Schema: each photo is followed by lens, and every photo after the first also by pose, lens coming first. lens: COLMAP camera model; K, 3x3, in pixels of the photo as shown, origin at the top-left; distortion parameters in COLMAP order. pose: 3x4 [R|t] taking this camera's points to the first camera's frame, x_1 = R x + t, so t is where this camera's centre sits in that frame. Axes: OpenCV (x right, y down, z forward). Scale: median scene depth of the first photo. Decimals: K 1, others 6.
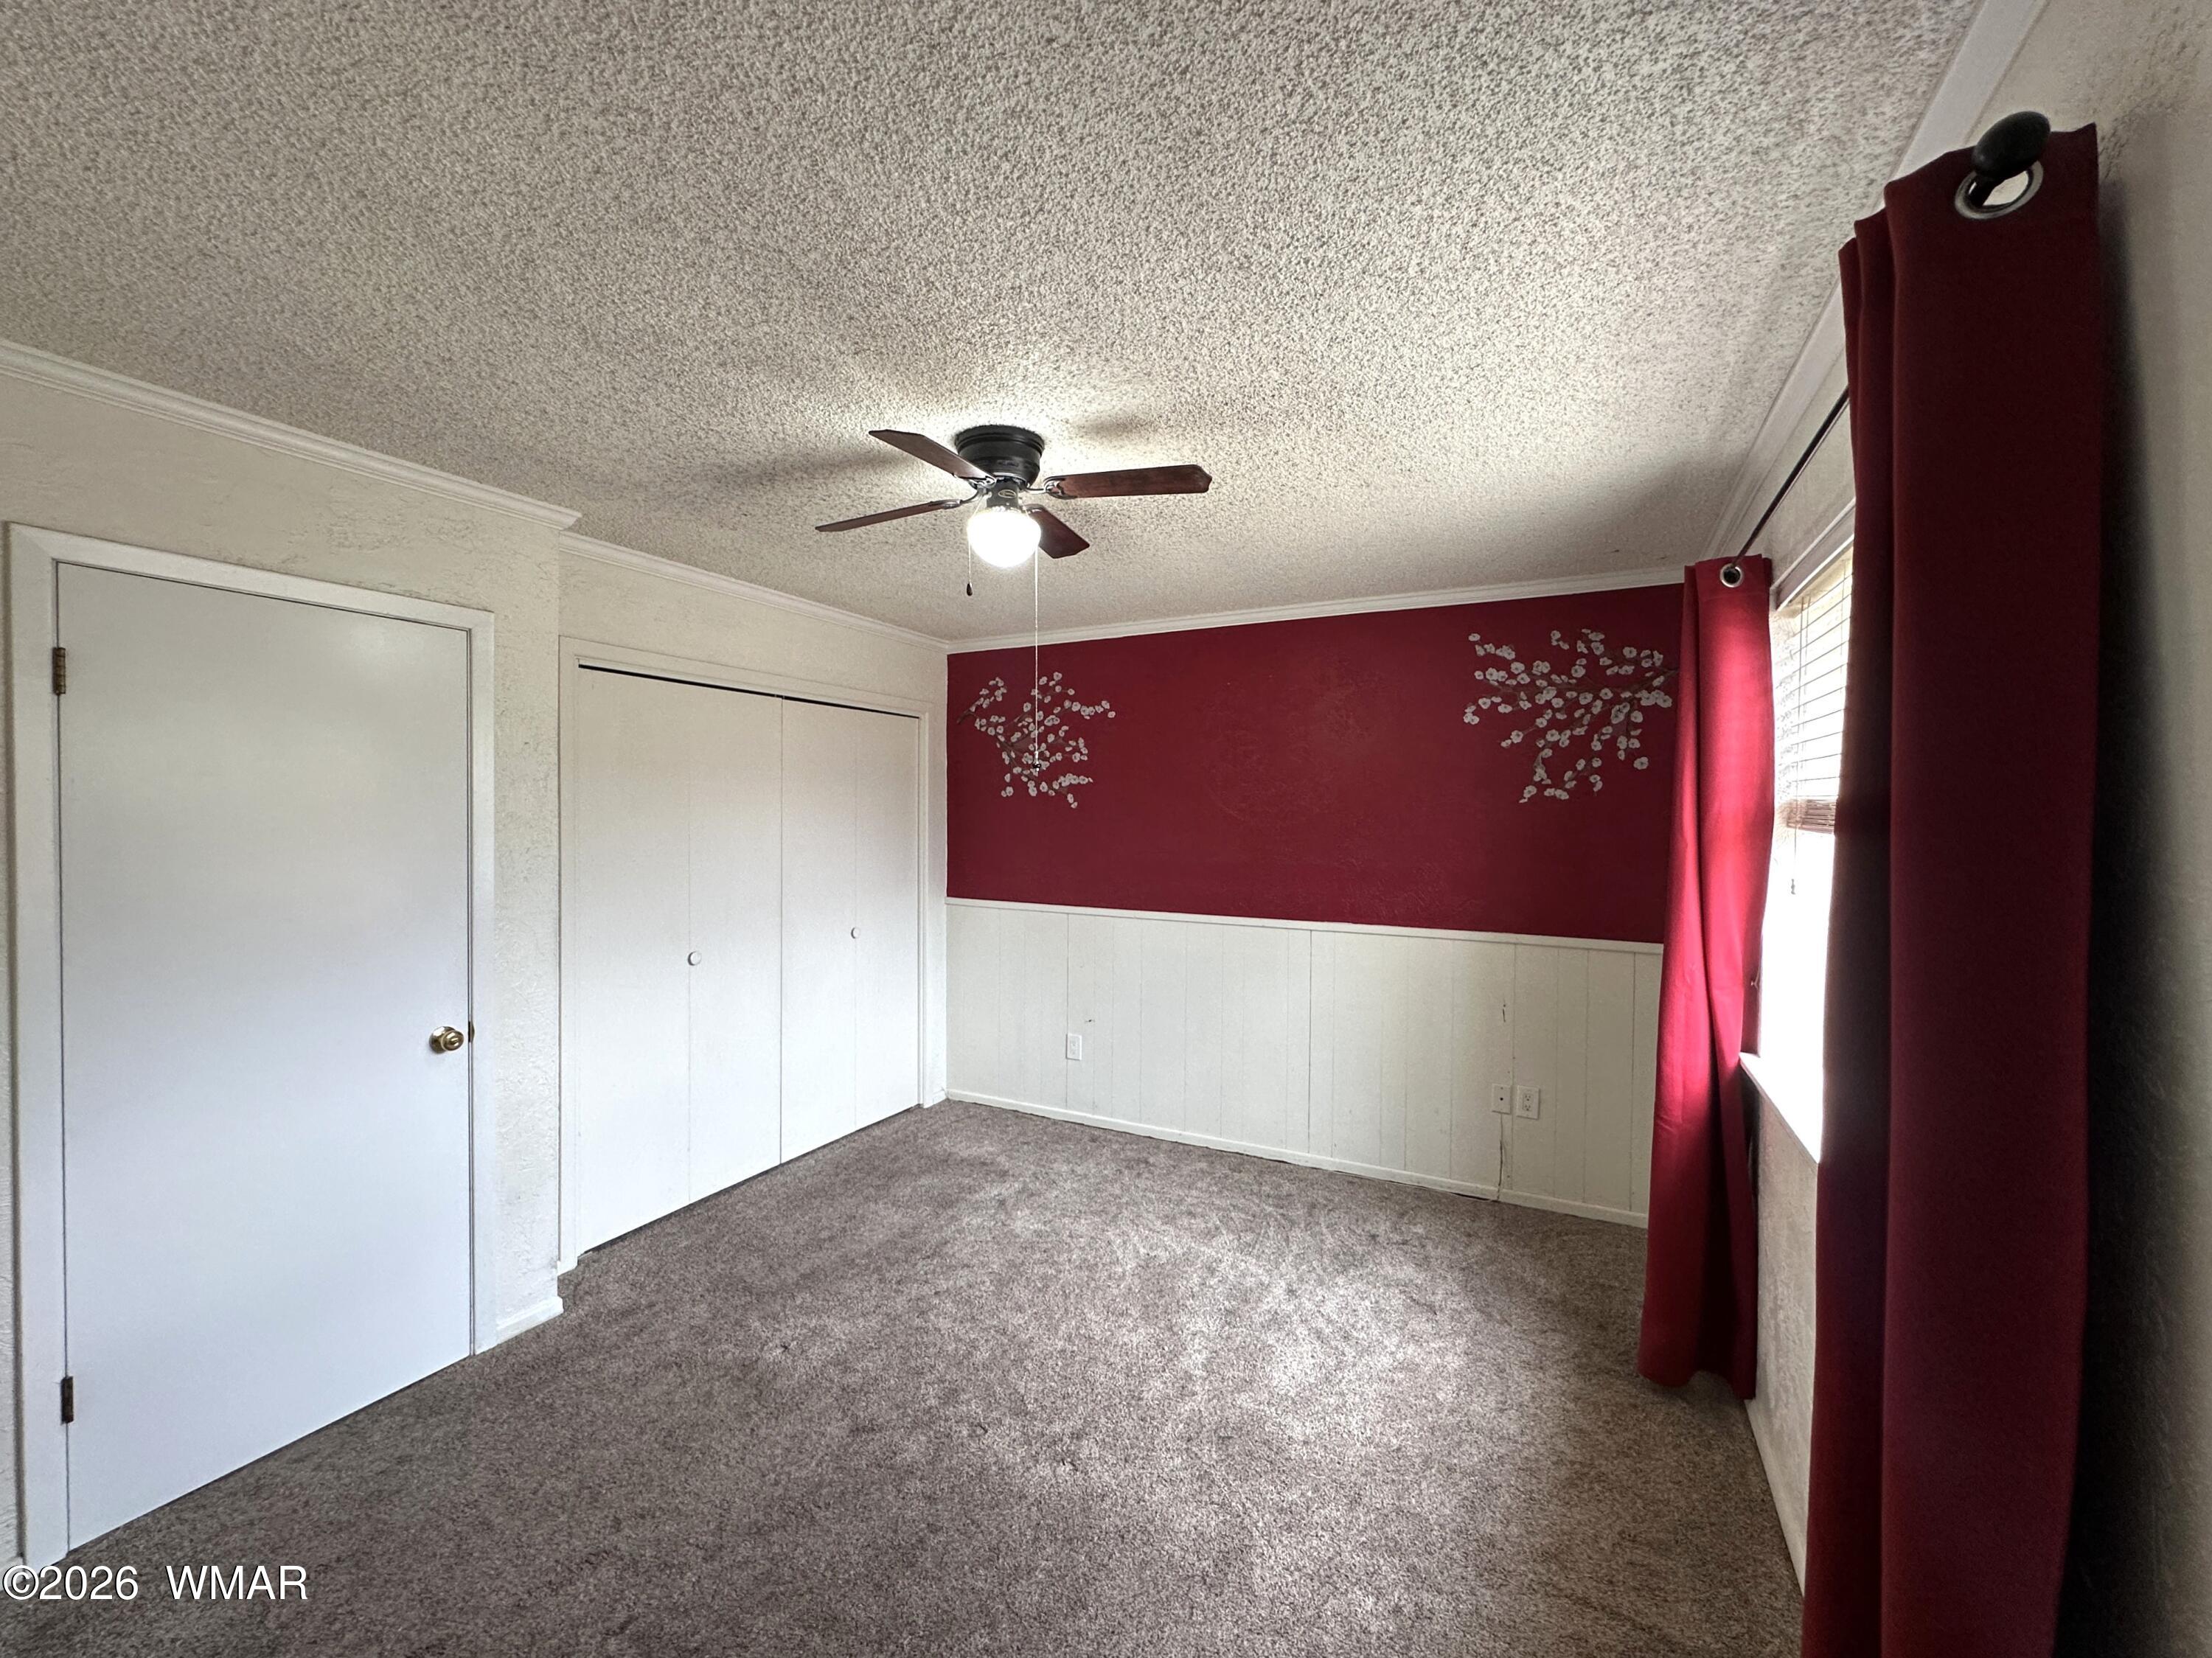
lens RADIAL K [[942.0, 0, 1090.5], [0, 942.0, 825.3], [0, 0, 1]] dist [-0.002788, 0.000269]
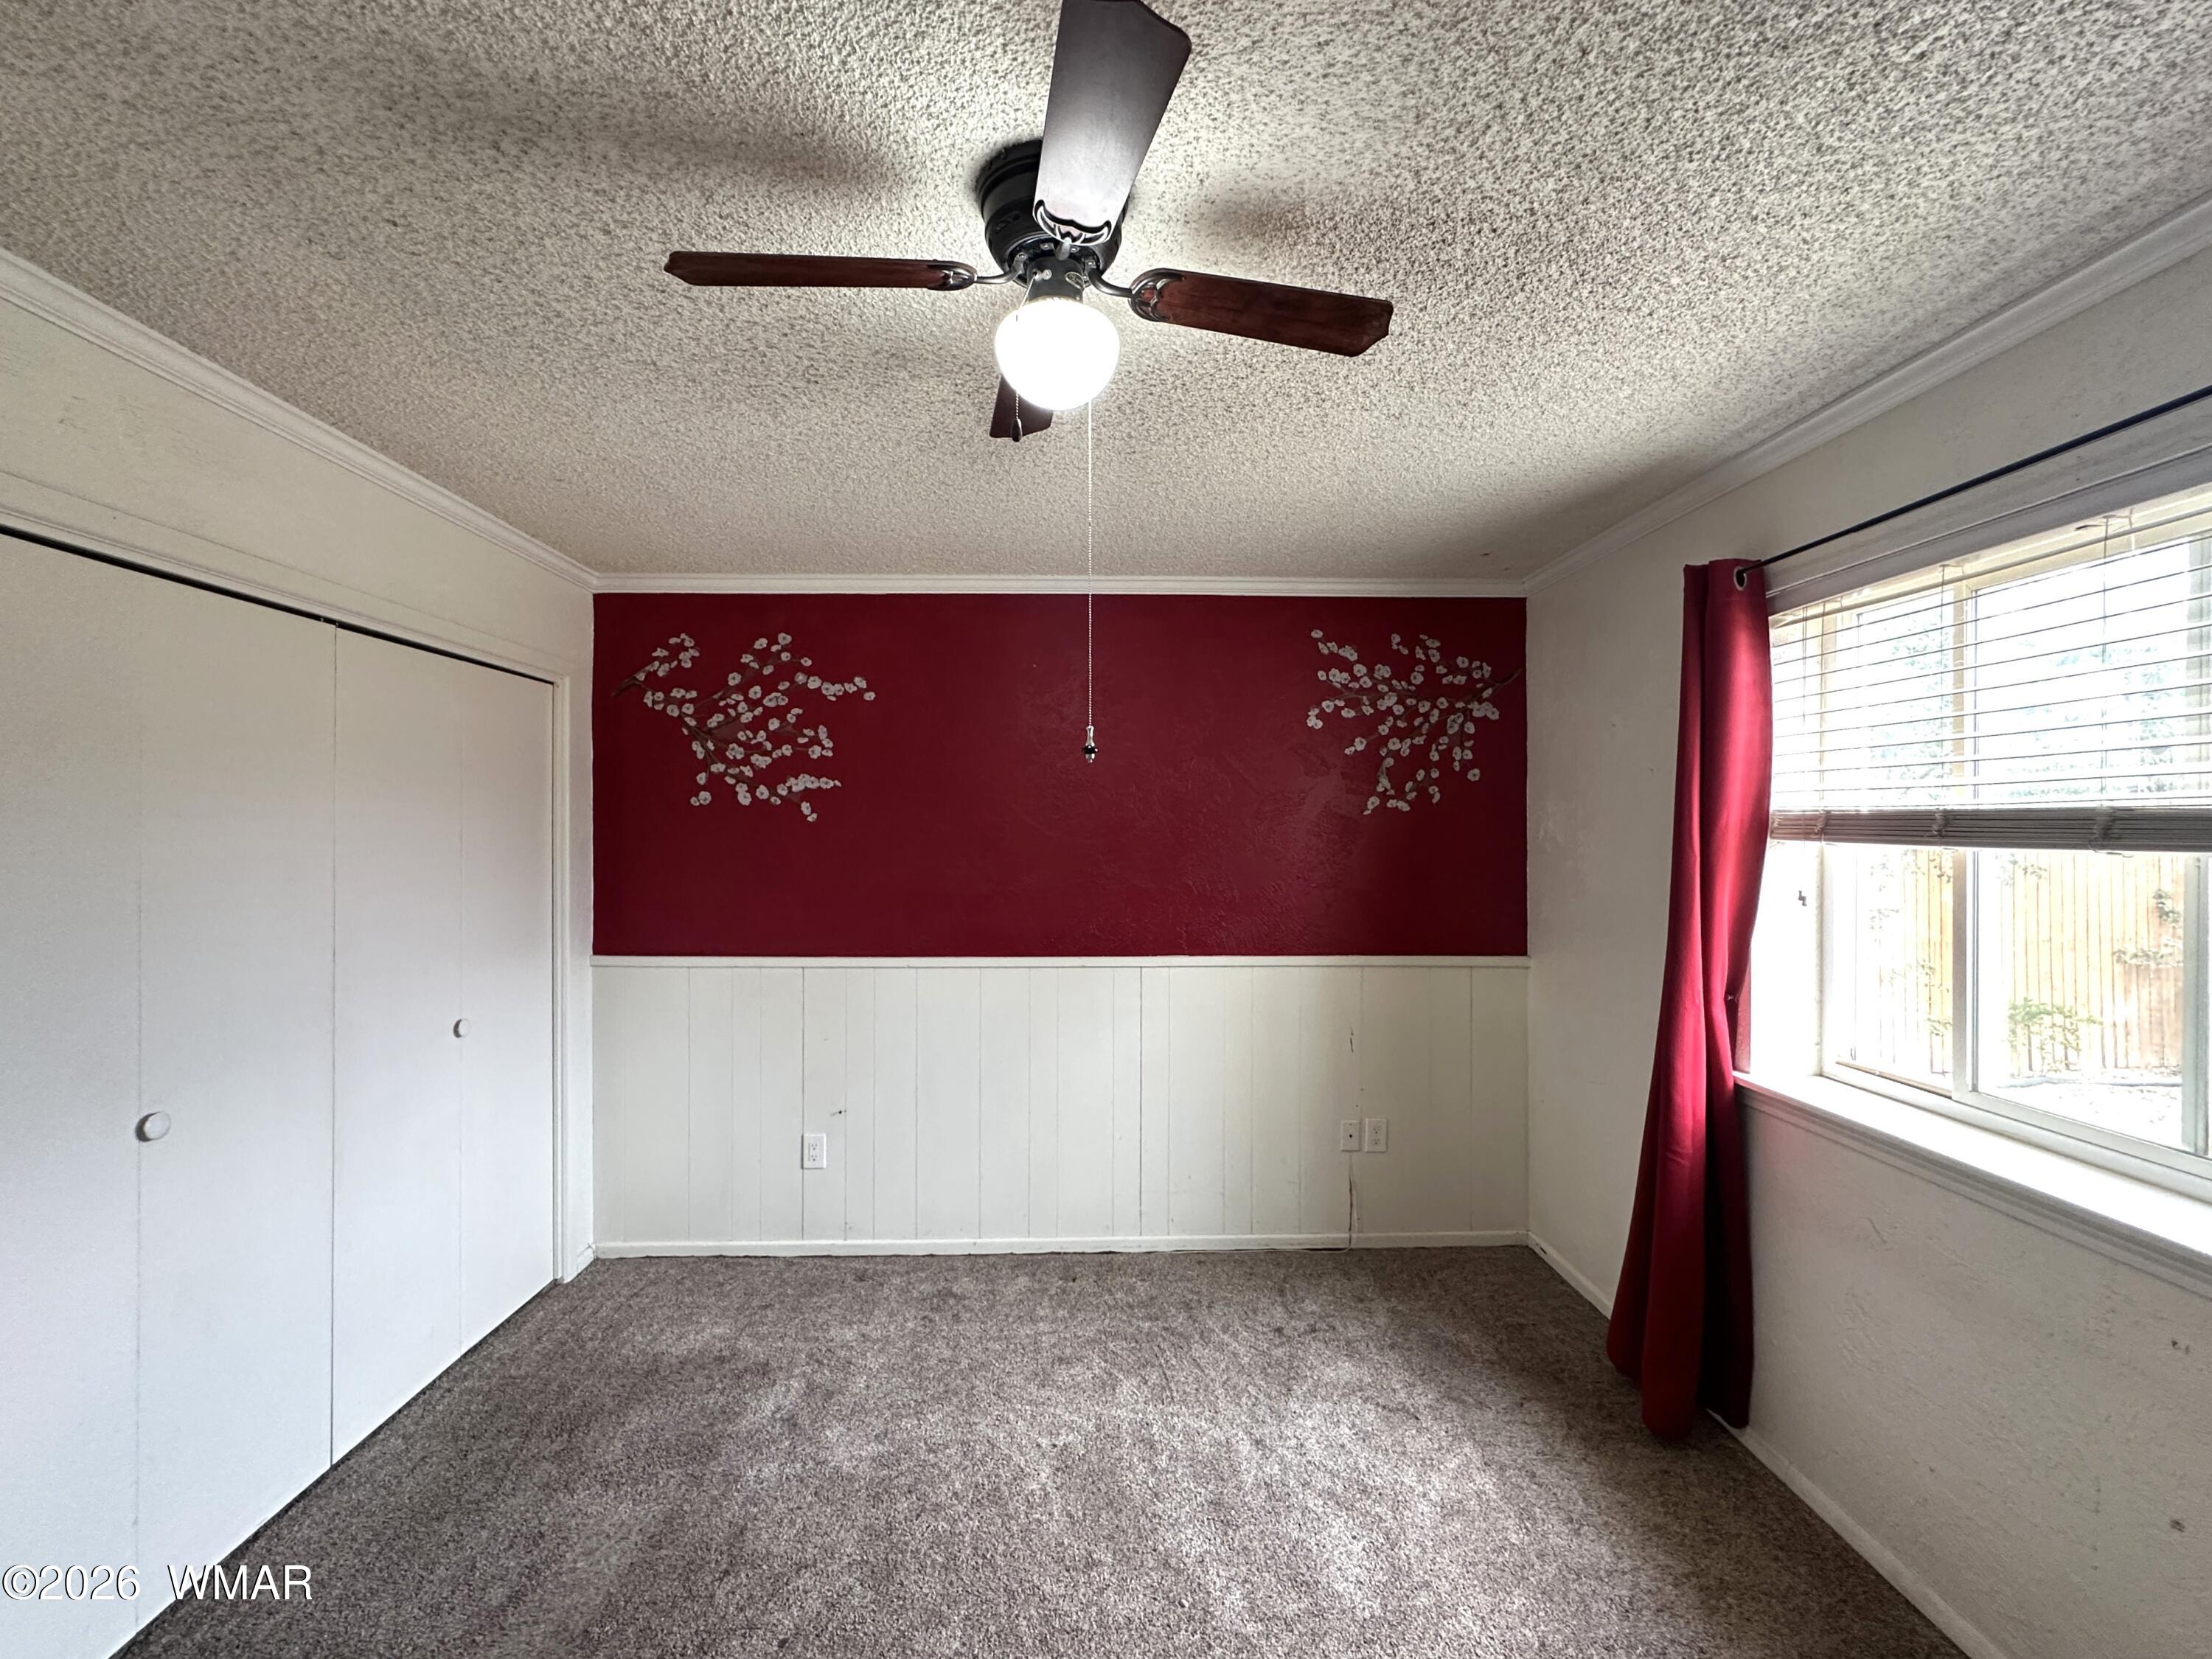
lens RADIAL K [[942.1, 0, 1090.5], [0, 942.1, 825.8], [0, 0, 1]] dist [-0.002788, 0.000269]
pose [[0.863411, -0.003784, 0.504486, -0.243640], [0.011545, 0.999858, -0.012259, -0.004461], [-0.504369, 0.016409, 0.863333, 0.323050]]
